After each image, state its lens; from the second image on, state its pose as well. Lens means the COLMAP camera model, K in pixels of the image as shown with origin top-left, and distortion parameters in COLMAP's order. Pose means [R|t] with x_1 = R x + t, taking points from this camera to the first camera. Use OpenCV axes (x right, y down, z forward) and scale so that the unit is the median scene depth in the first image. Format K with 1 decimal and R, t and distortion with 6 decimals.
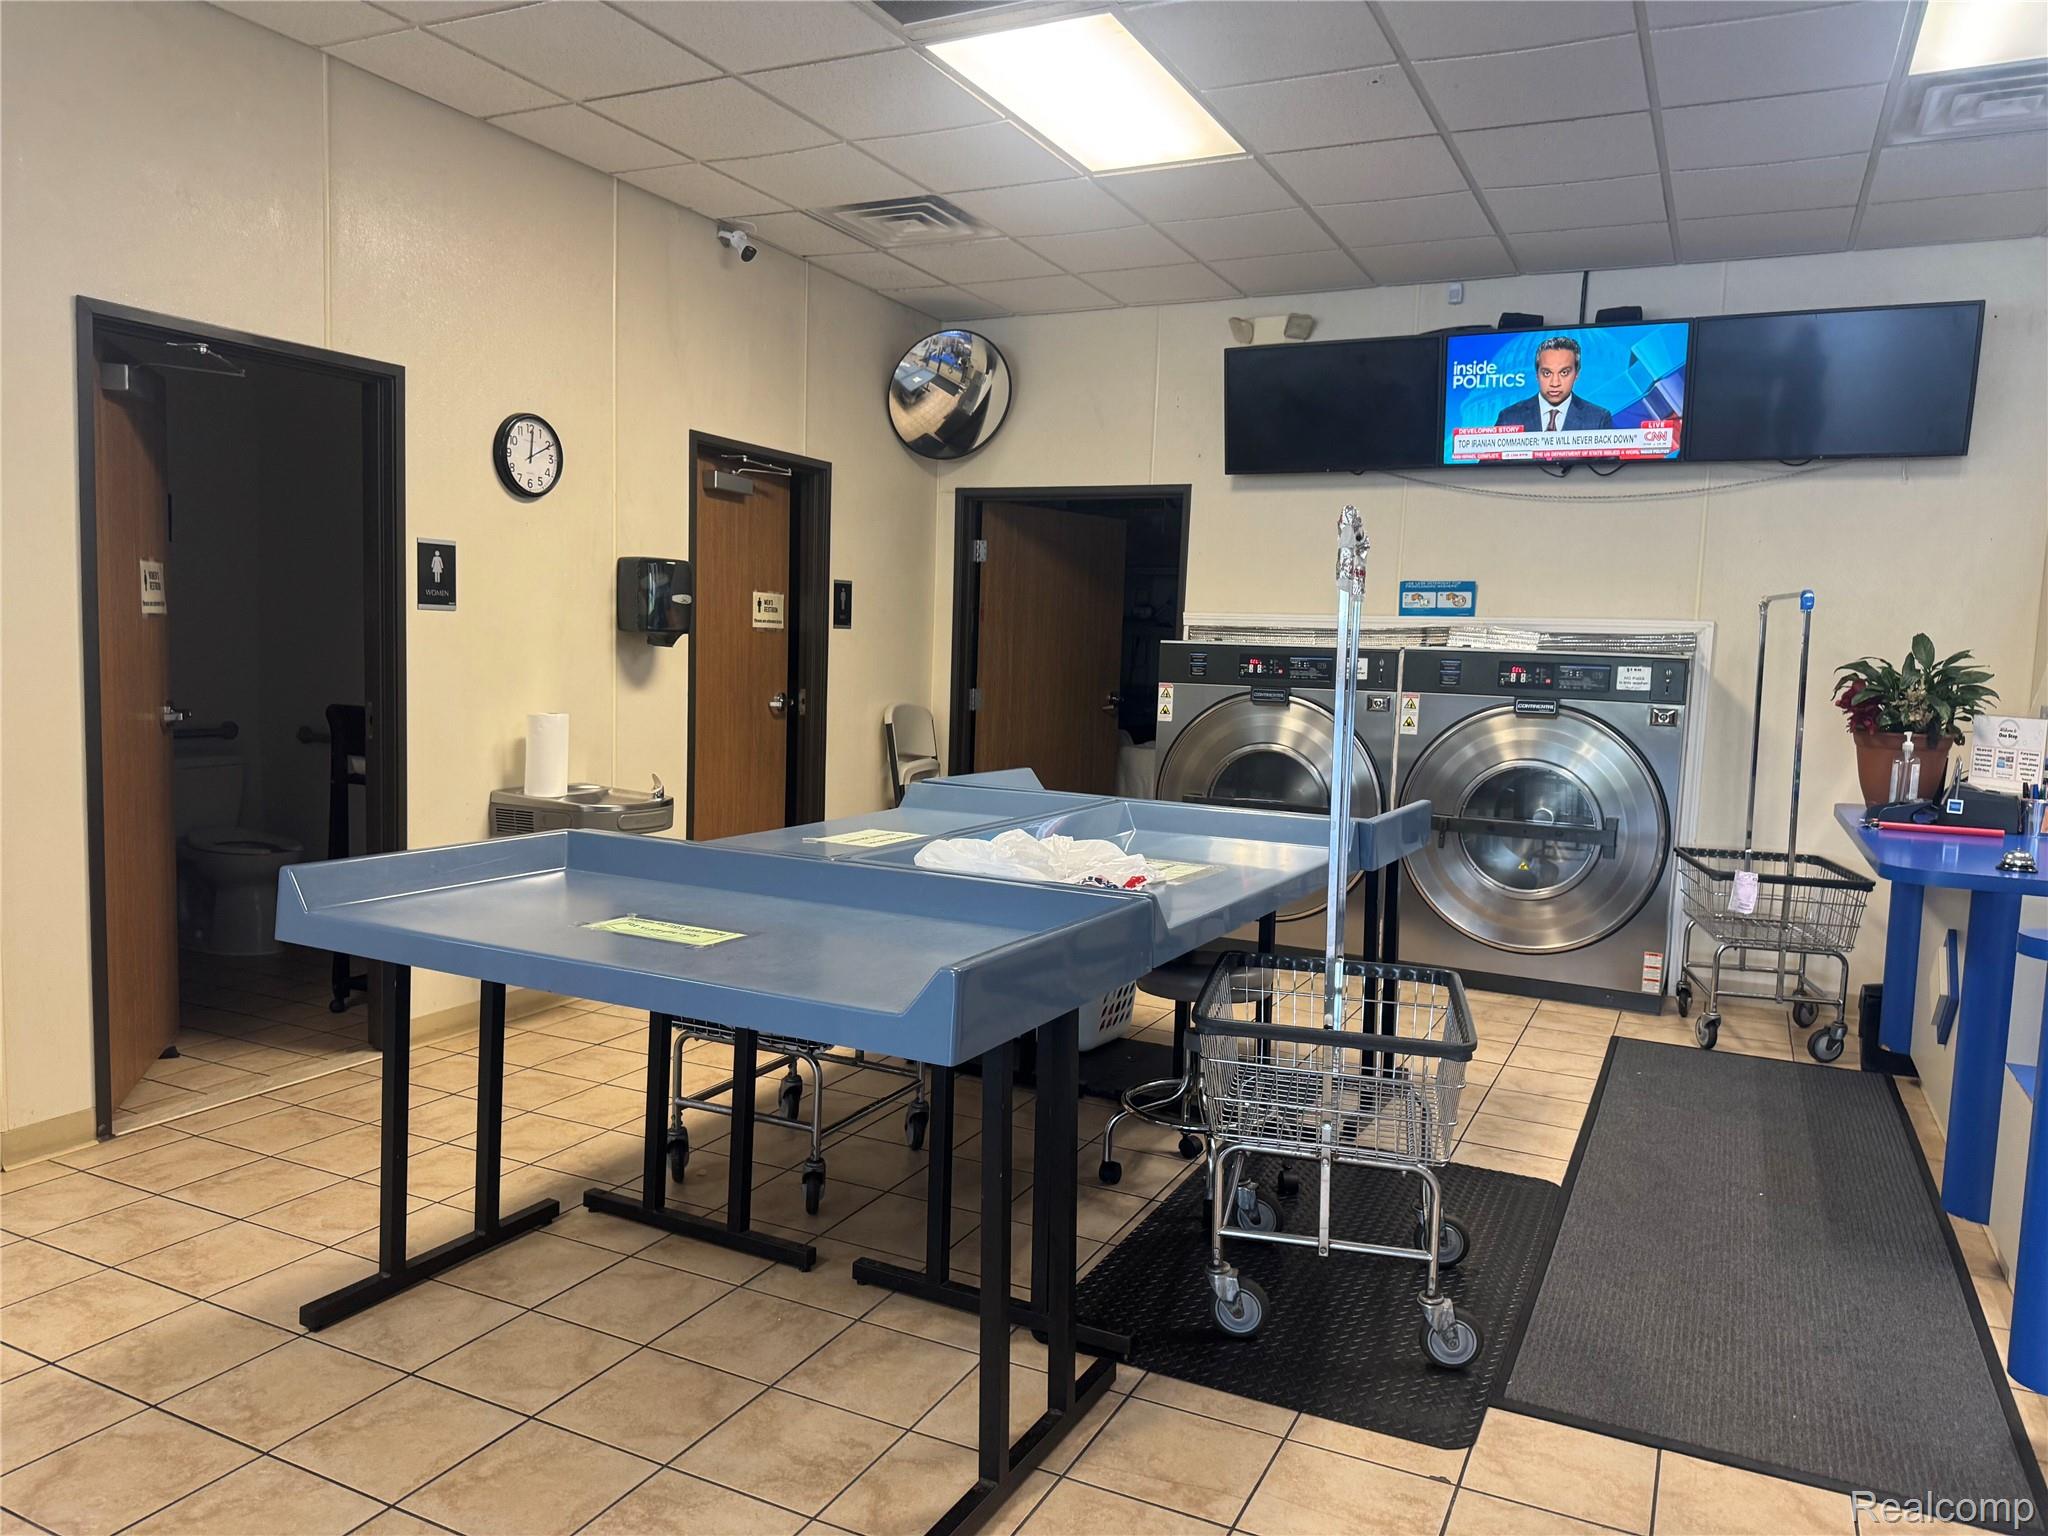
lens RADIAL K [[1448.2, 0, 1008.1], [0, 1448.2, 785.9], [0, 0, 1]] dist [0.057720, -0.073386]
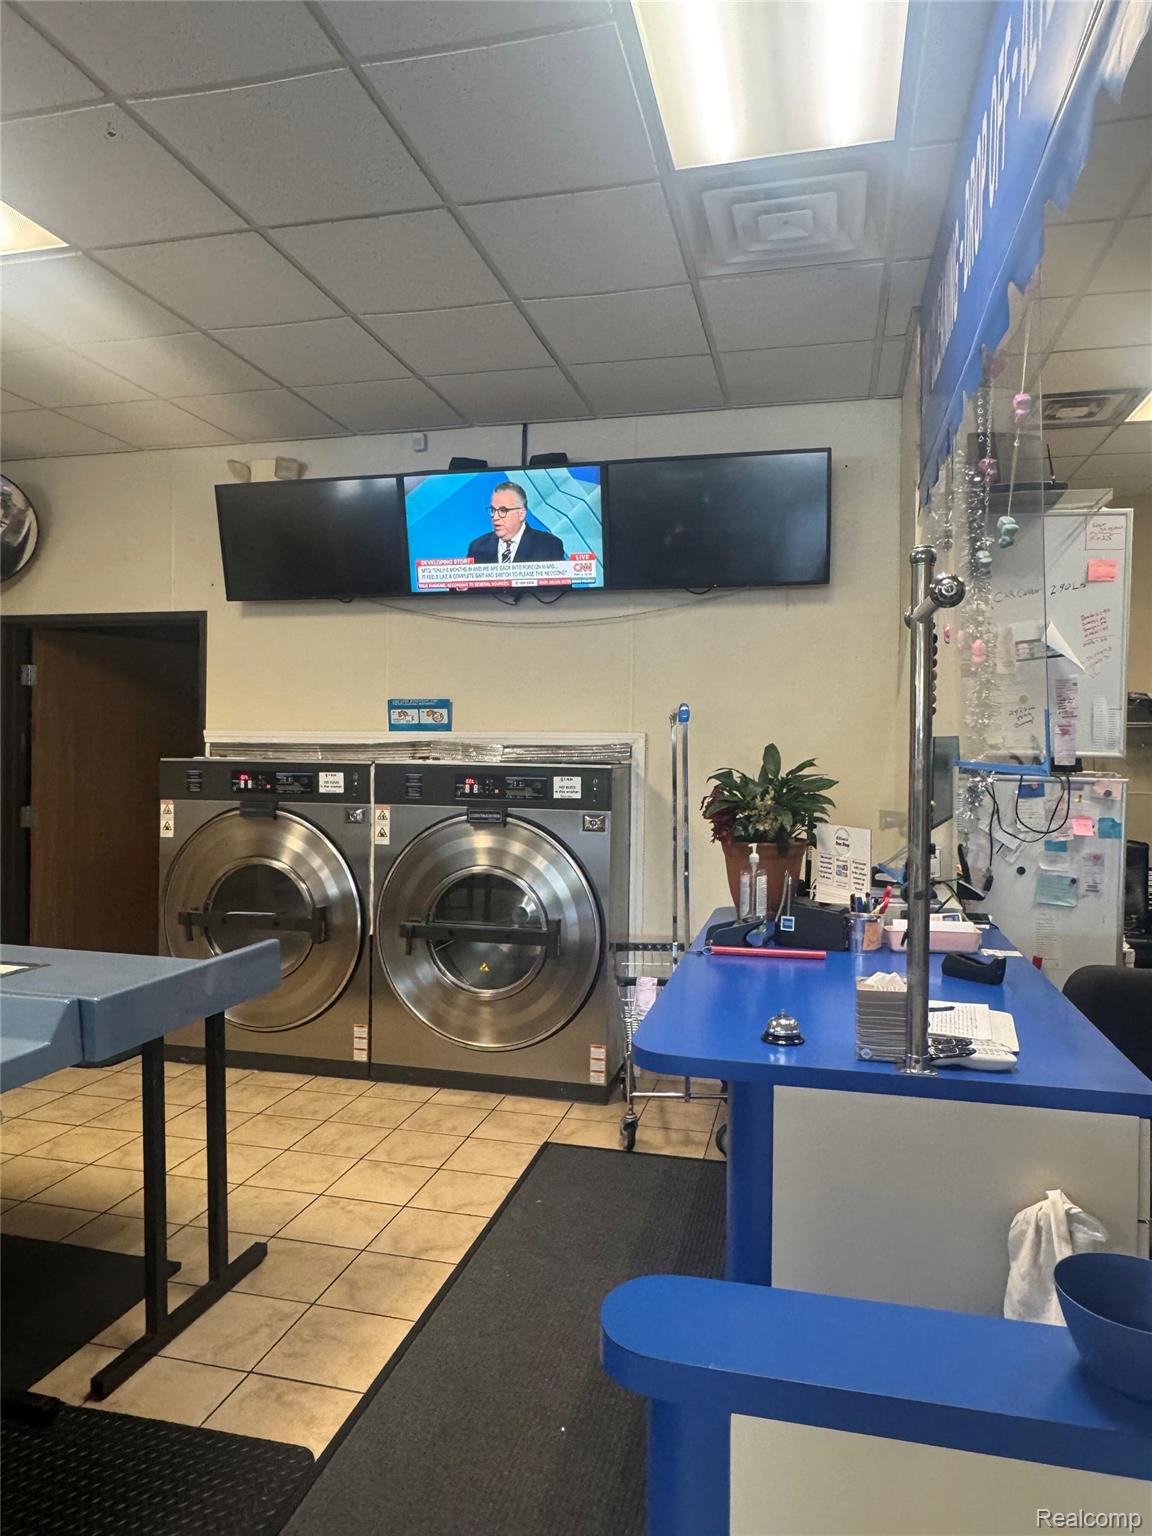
lens RADIAL K [[1003.9, 0, 586.5], [0, 1003.9, 764.5], [0, 0, 1]] dist [-0.025674, 0.003102]
pose [[0.973561, -0.026059, 0.226935, 0.256822], [0.043908, 0.996294, -0.073961, -0.032899], [-0.224166, 0.081970, 0.971098, 0.262681]]
